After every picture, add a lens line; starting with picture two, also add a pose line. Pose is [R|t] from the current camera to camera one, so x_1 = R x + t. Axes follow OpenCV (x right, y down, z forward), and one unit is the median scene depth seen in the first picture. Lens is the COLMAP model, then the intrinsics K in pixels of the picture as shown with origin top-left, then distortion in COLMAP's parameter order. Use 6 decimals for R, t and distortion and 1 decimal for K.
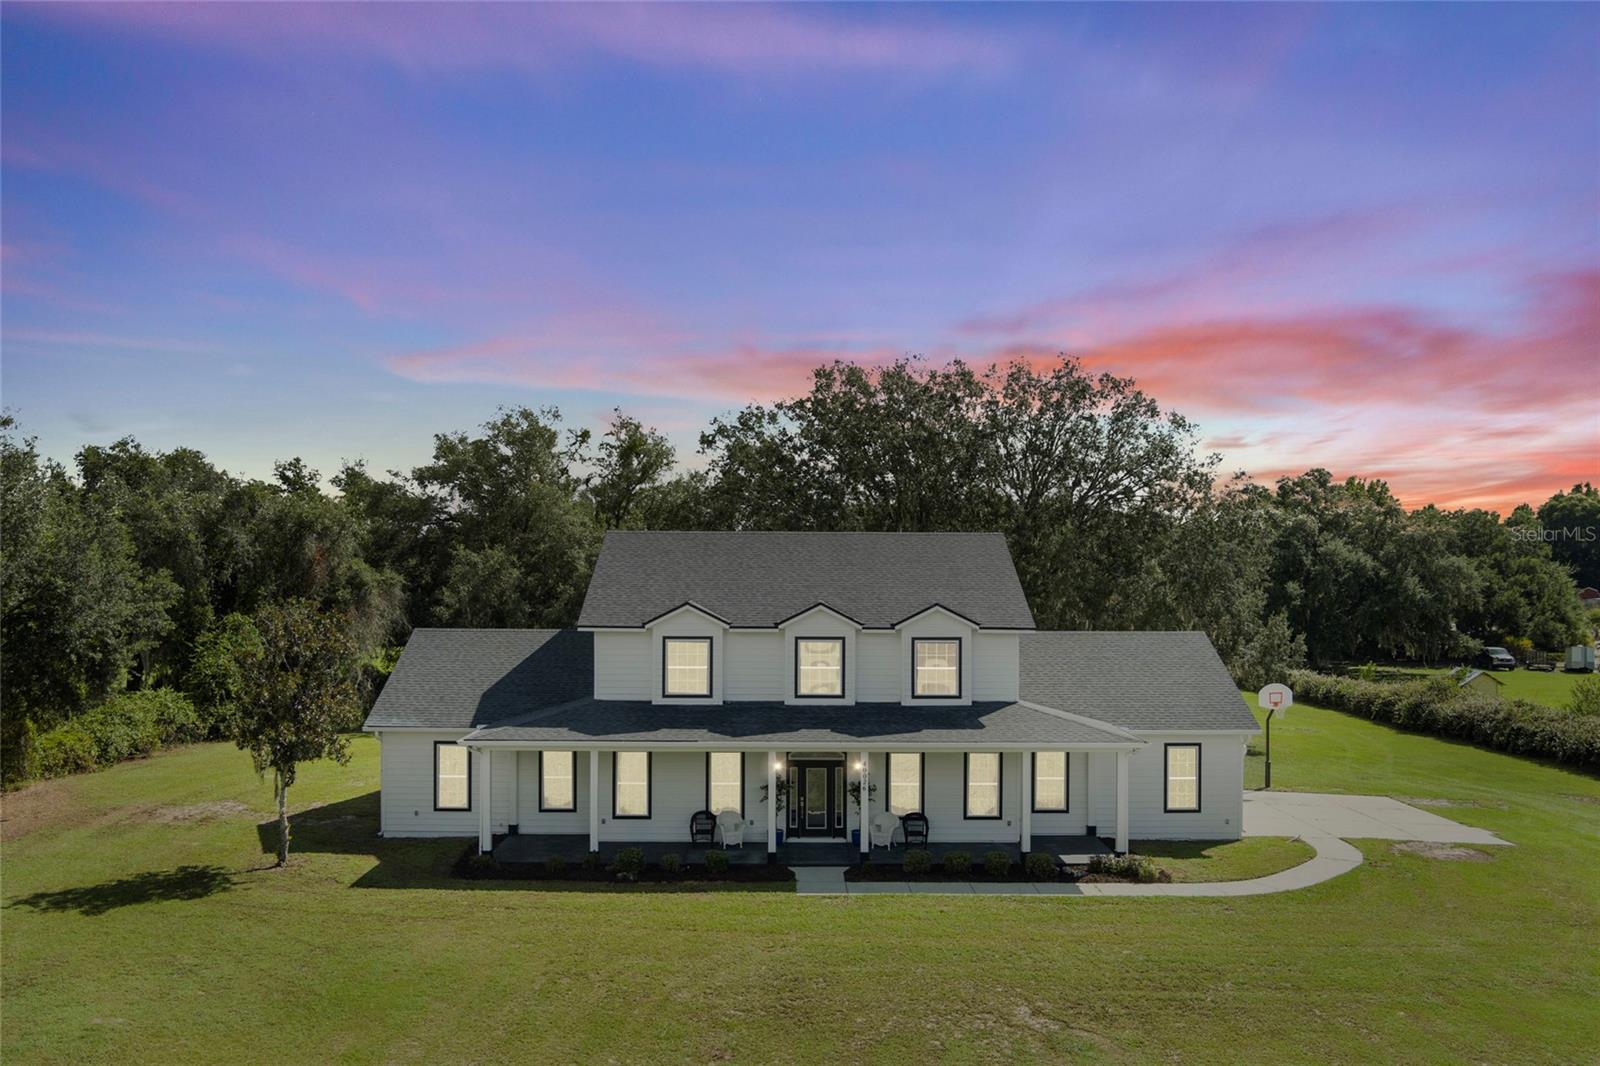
lens RADIAL K [[1279.1, 0, 800.0], [0, 1279.1, 533.0], [0, 0, 1]] dist [-0.066375, 0.010477]
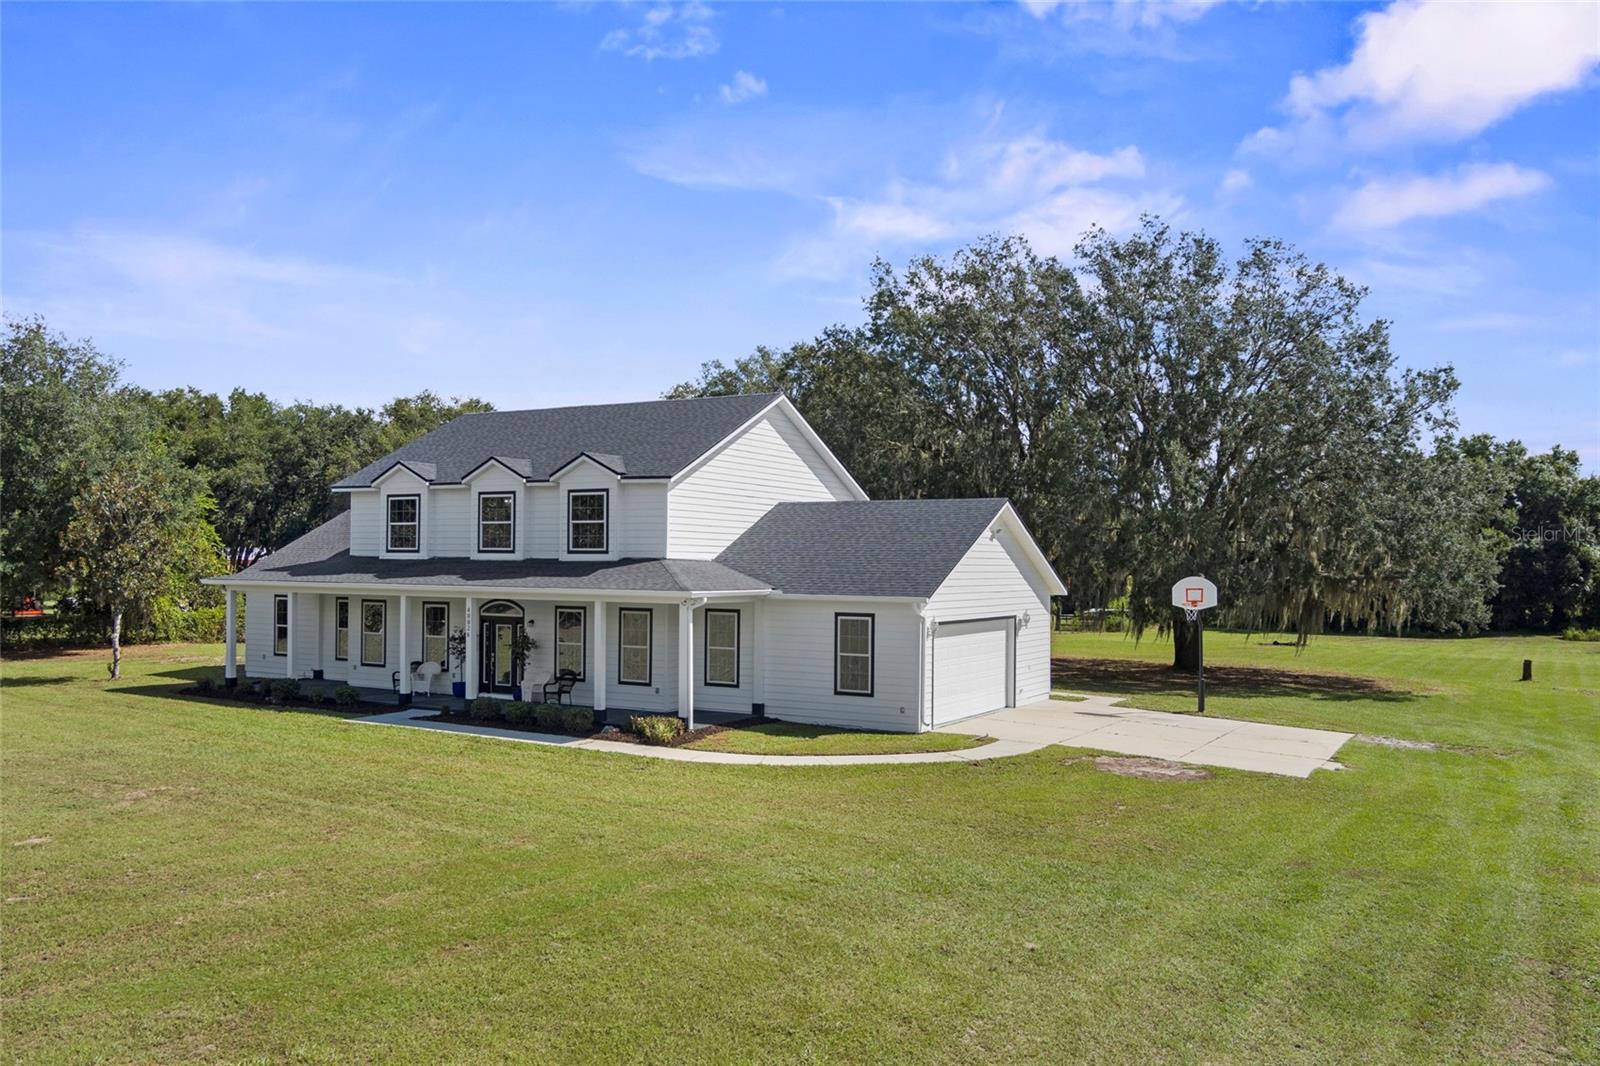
lens RADIAL K [[1279.1, 0, 800.0], [0, 1279.1, 533.0], [0, 0, 1]] dist [-0.066375, 0.010477]
pose [[0.864849, -0.008087, -0.501967, 0.705377], [0.009381, 0.999956, 0.000052, 0.113103], [0.501945, -0.004754, 0.864887, 0.250666]]
